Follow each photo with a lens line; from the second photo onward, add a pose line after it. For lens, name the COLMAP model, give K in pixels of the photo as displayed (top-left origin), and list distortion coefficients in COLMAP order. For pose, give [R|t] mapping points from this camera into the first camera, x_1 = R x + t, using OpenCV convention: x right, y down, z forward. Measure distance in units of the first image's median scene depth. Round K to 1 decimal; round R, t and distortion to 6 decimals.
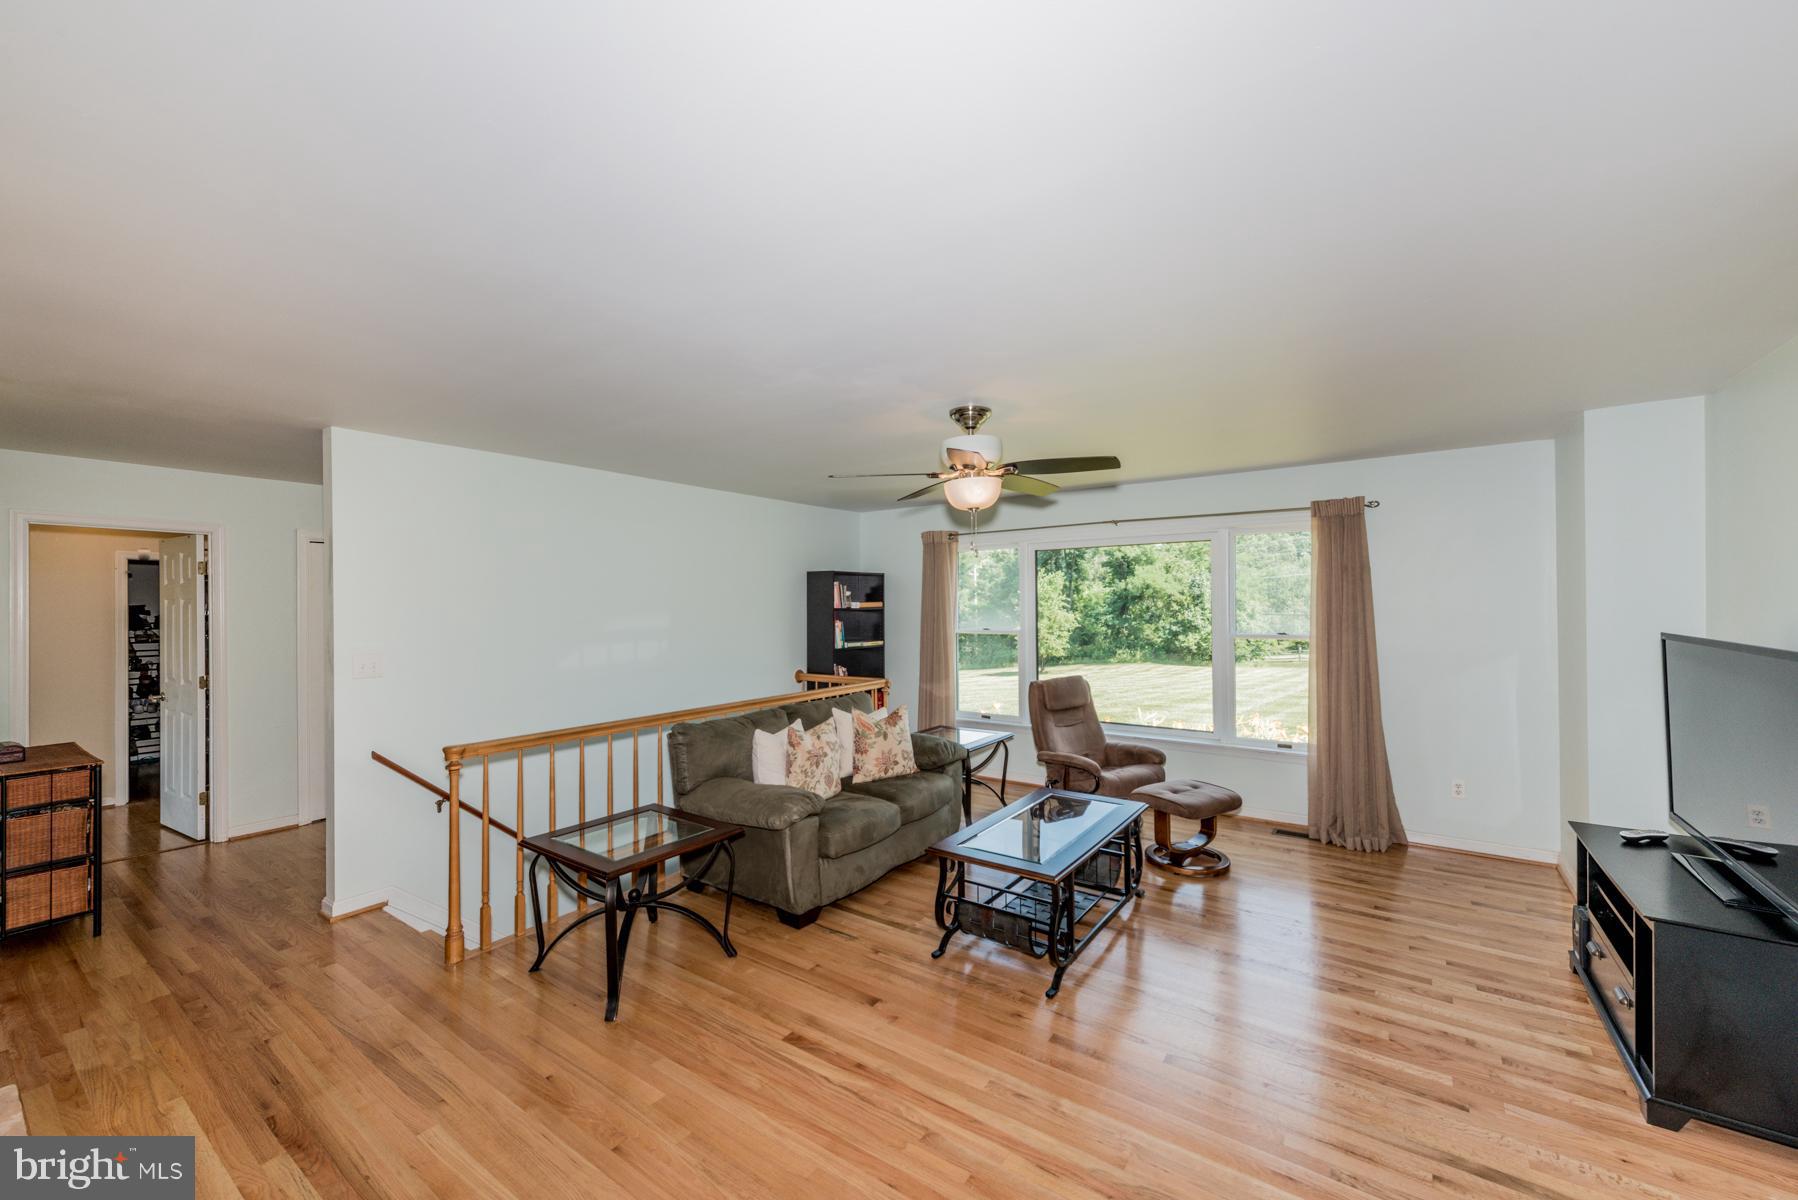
lens RADIAL K [[705.0, 0, 901.7], [0, 705.0, 605.1], [0, 0, 1]] dist [0.011955, -0.002226]
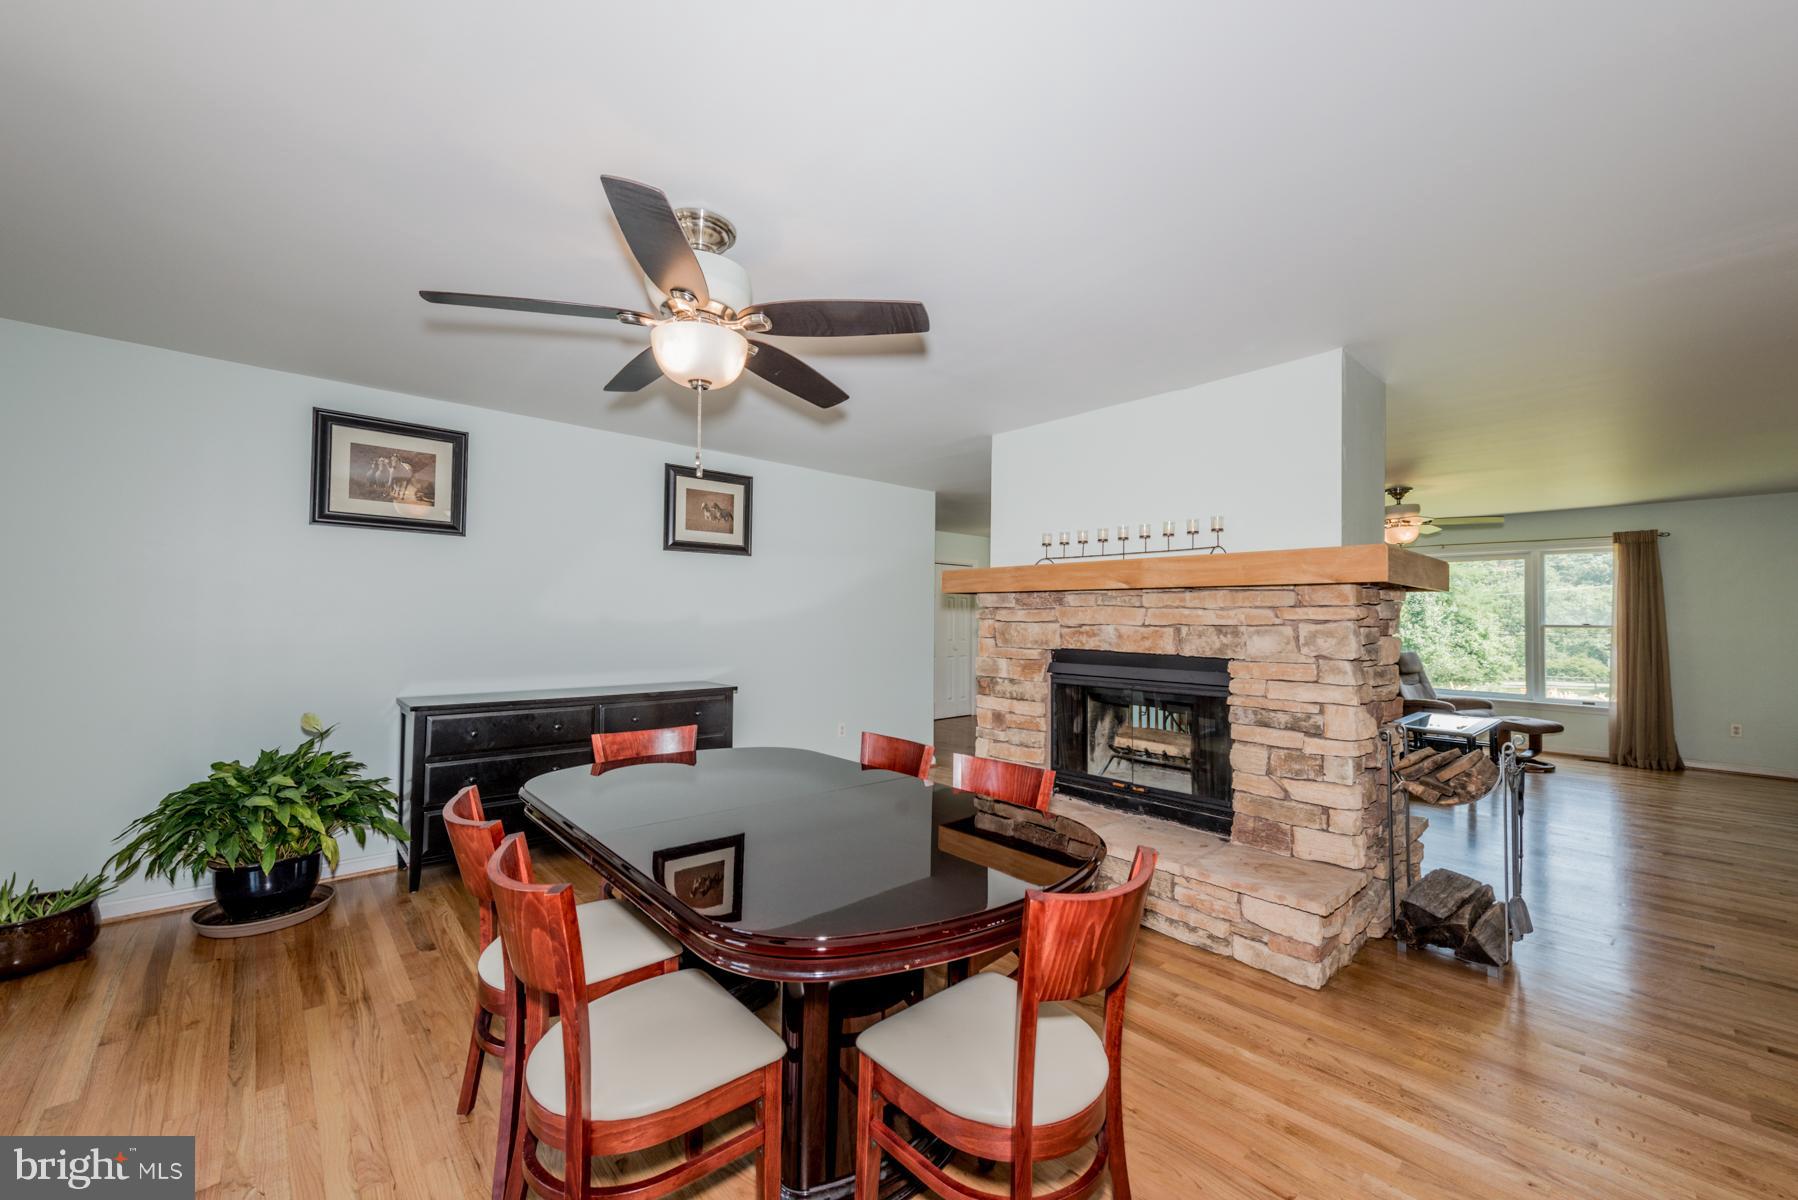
lens RADIAL K [[705.0, 0, 893.6], [0, 705.0, 591.9], [0, 0, 1]] dist [0.011955, -0.002226]
pose [[0.973853, 0.024950, -0.225807, -0.503683], [-0.031083, 0.999237, -0.023642, 0.051518], [0.225045, 0.030043, 0.973885, -0.718431]]
